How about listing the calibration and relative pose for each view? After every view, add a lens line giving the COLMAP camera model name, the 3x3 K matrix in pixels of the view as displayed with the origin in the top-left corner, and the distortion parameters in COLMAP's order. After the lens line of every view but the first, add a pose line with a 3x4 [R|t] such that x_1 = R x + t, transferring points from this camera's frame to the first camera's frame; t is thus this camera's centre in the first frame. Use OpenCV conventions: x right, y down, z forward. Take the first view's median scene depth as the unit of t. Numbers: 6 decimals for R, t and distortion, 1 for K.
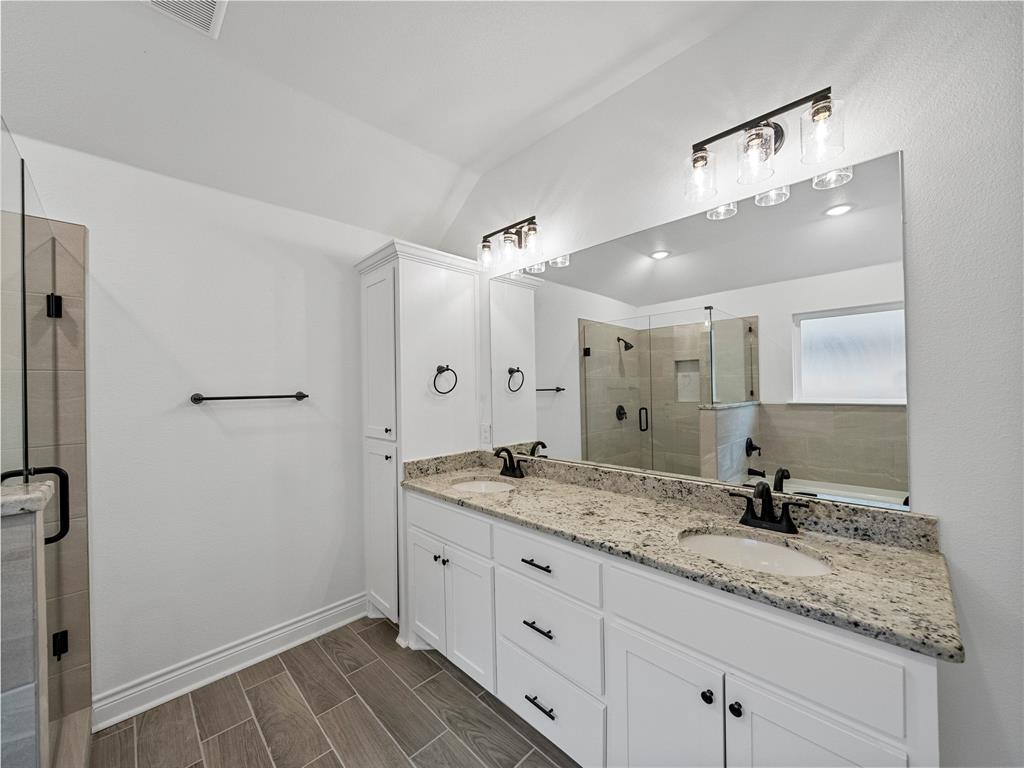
lens RADIAL K [[395.1, 0, 512.0], [0, 395.1, 385.1], [0, 0, 1]] dist [-0.005920, -0.000110]
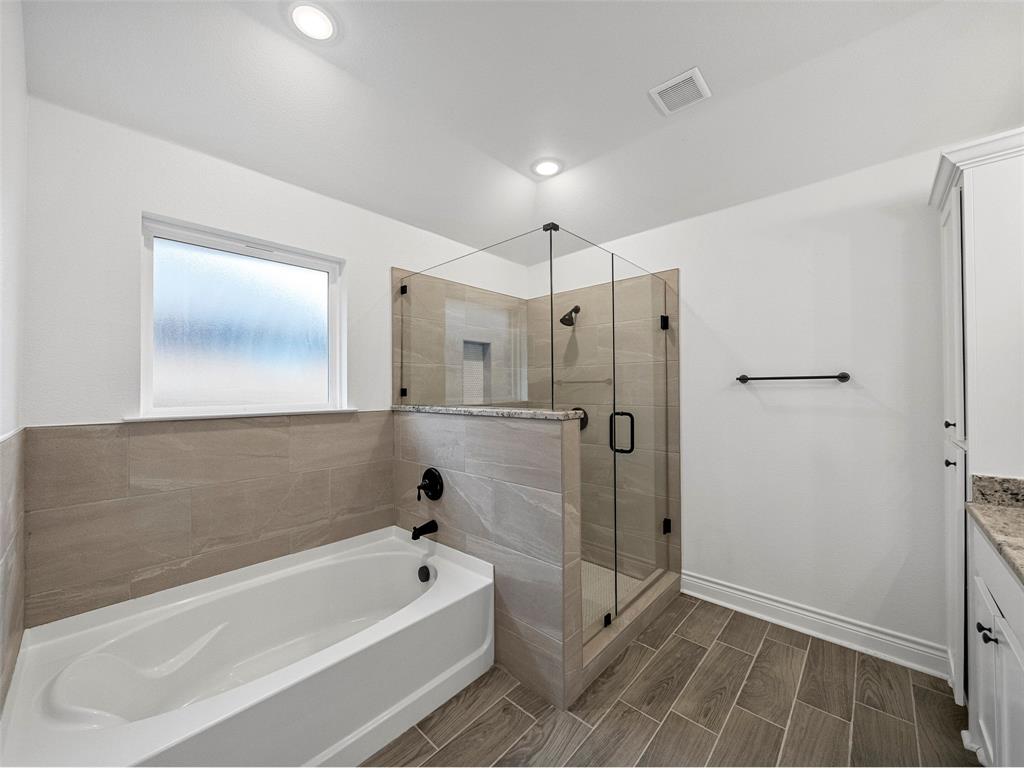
lens RADIAL K [[395.1, 0, 512.0], [0, 395.1, 385.1], [0, 0, 1]] dist [-0.005920, -0.000110]
pose [[0.047183, 0.008955, -0.998846, 0.390406], [0.009781, 0.999908, 0.009426, 0.034263], [0.998838, -0.010214, 0.047091, 0.217574]]
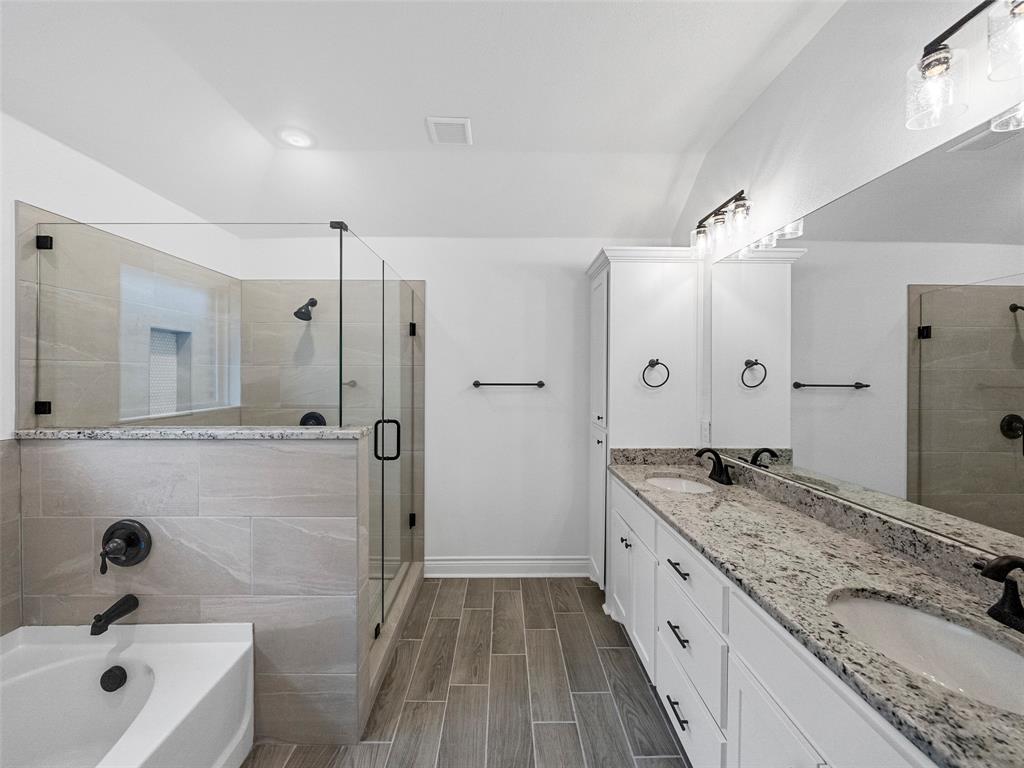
lens RADIAL K [[403.1, 0, 507.9], [0, 403.1, 375.7], [0, 0, 1]] dist [-0.004876, -0.000337]
pose [[0.720666, 0.024506, -0.692849, 0.328536], [-0.013818, 0.999684, 0.020986, -0.029532], [0.693144, -0.005550, 0.720777, -0.008562]]
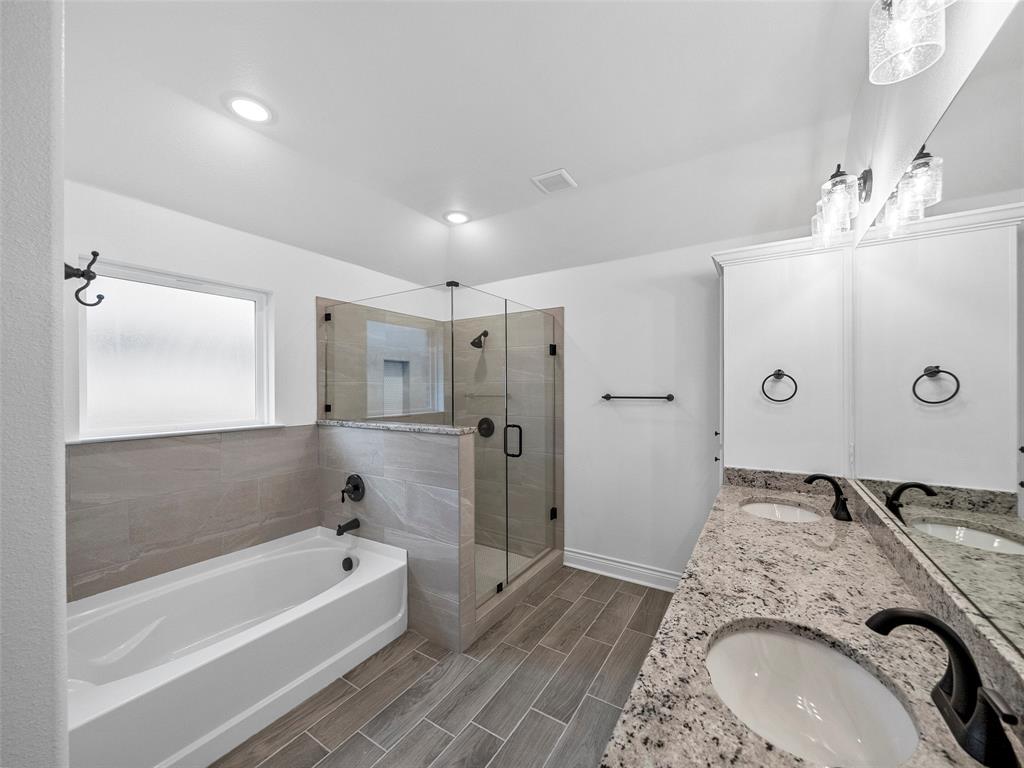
lens RADIAL K [[398.5, 0, 516.0], [0, 398.5, 389.6], [0, 0, 1]] dist [-0.004230, -0.000129]
pose [[0.231274, 0.022089, -0.972638, 0.676953], [0.003740, 0.999715, 0.023593, -0.034975], [0.972882, -0.009095, 0.231125, 0.261112]]
